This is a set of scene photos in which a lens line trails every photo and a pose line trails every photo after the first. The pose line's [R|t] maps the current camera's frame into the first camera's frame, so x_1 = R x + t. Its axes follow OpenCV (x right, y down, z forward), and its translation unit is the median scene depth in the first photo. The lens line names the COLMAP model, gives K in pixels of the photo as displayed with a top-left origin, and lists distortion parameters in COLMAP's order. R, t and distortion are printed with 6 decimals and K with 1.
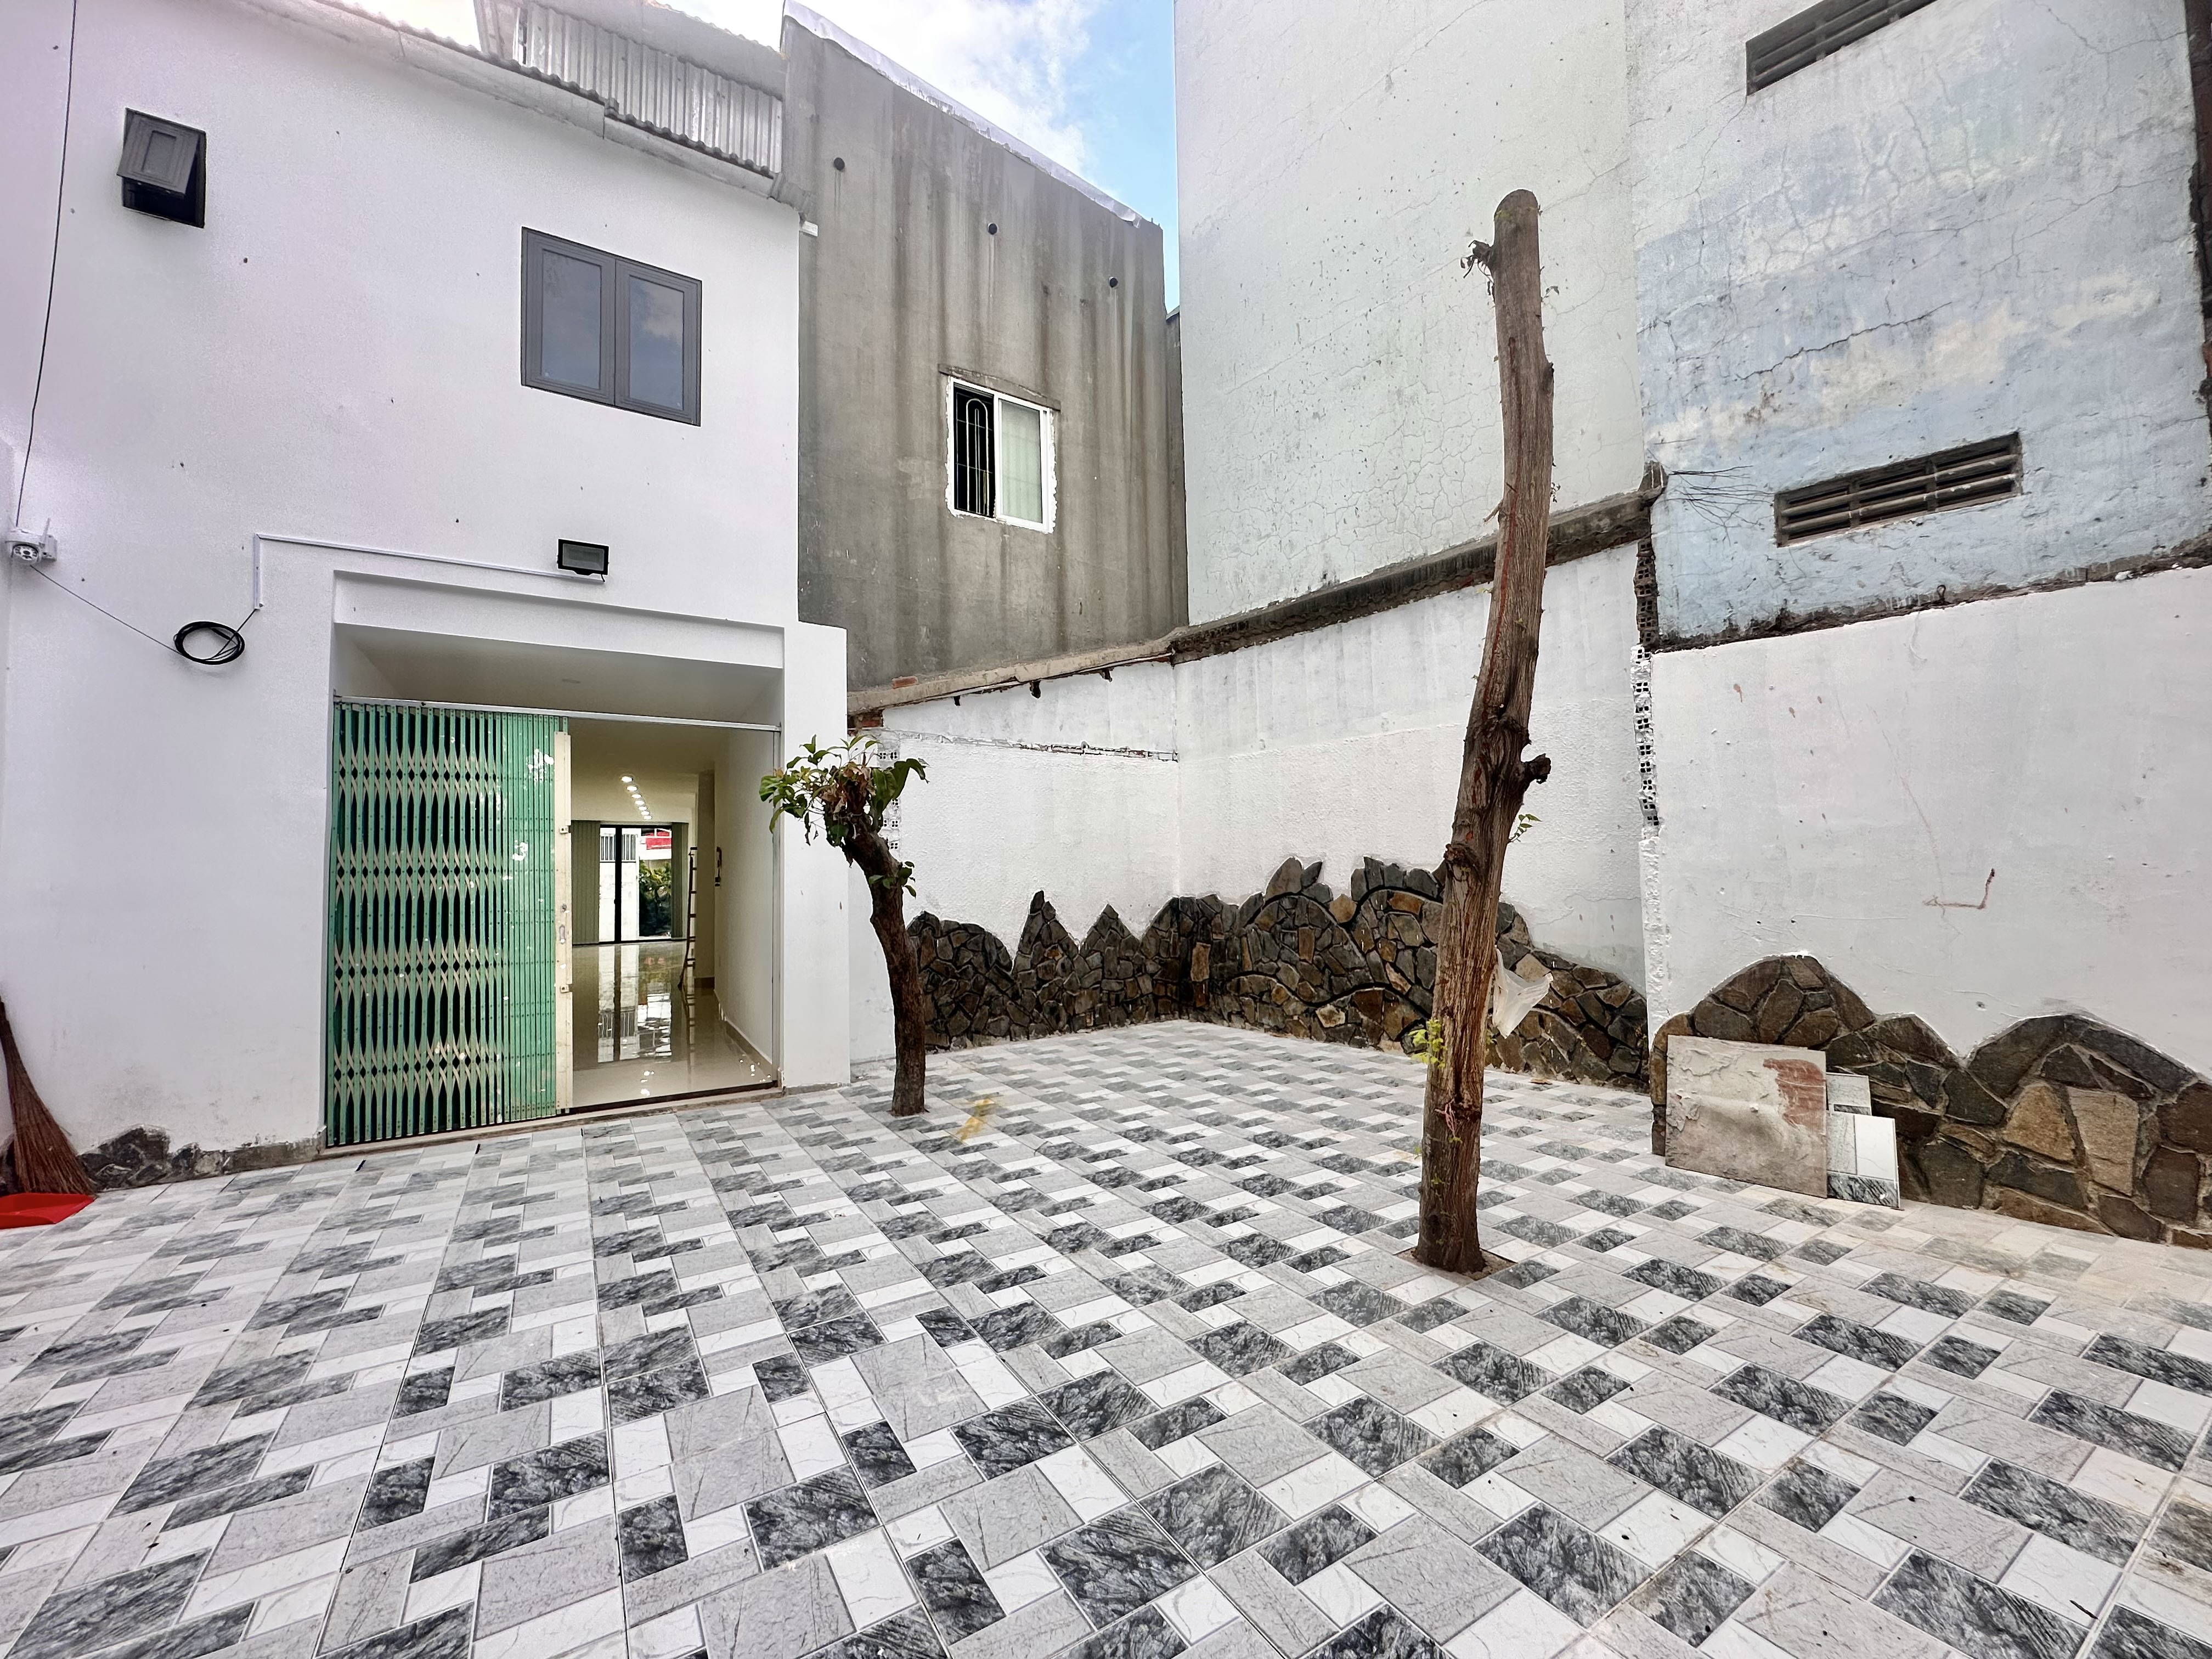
lens RADIAL K [[875.7, 0, 1105.1], [0, 875.7, 833.7], [0, 0, 1]] dist [-0.005021, 0.000156]
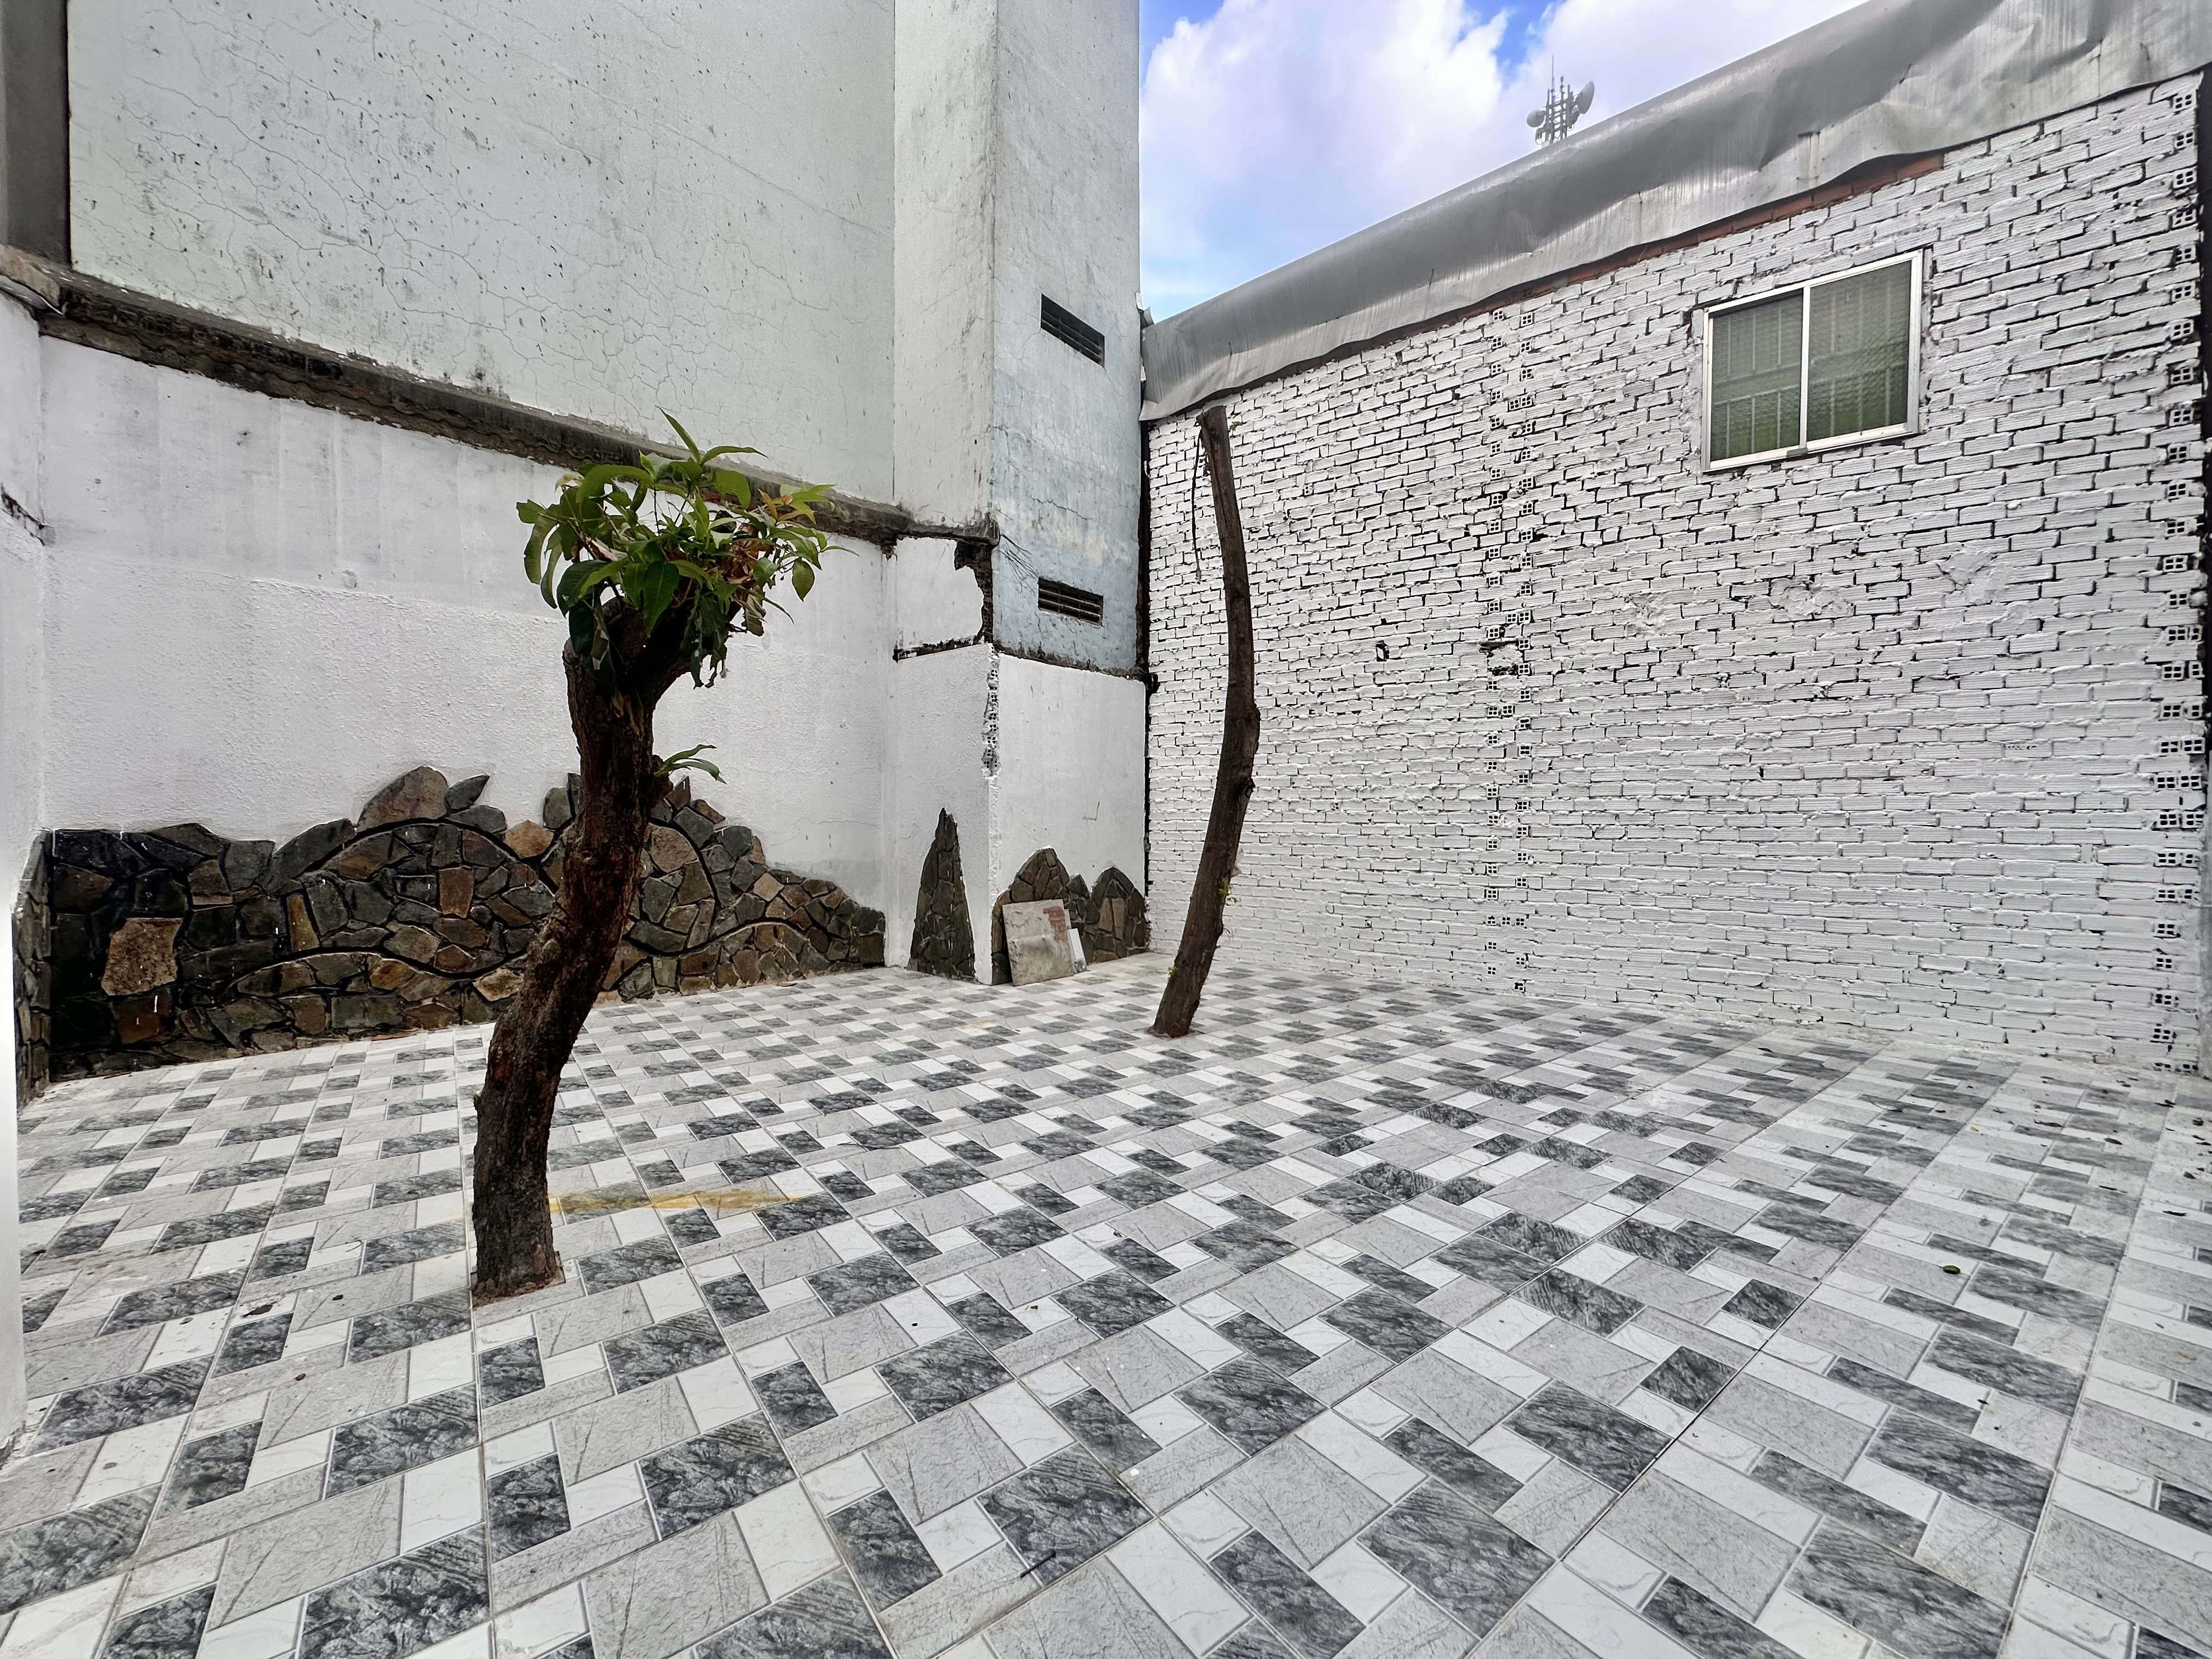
lens RADIAL K [[875.7, 0, 1105.1], [0, 875.7, 833.7], [0, 0, 1]] dist [-0.005021, 0.000156]
pose [[-0.086933, -0.008601, 0.996177, -0.981819], [-0.049421, 0.998769, 0.004311, 0.097319], [-0.994988, -0.048857, -0.087251, 1.044367]]
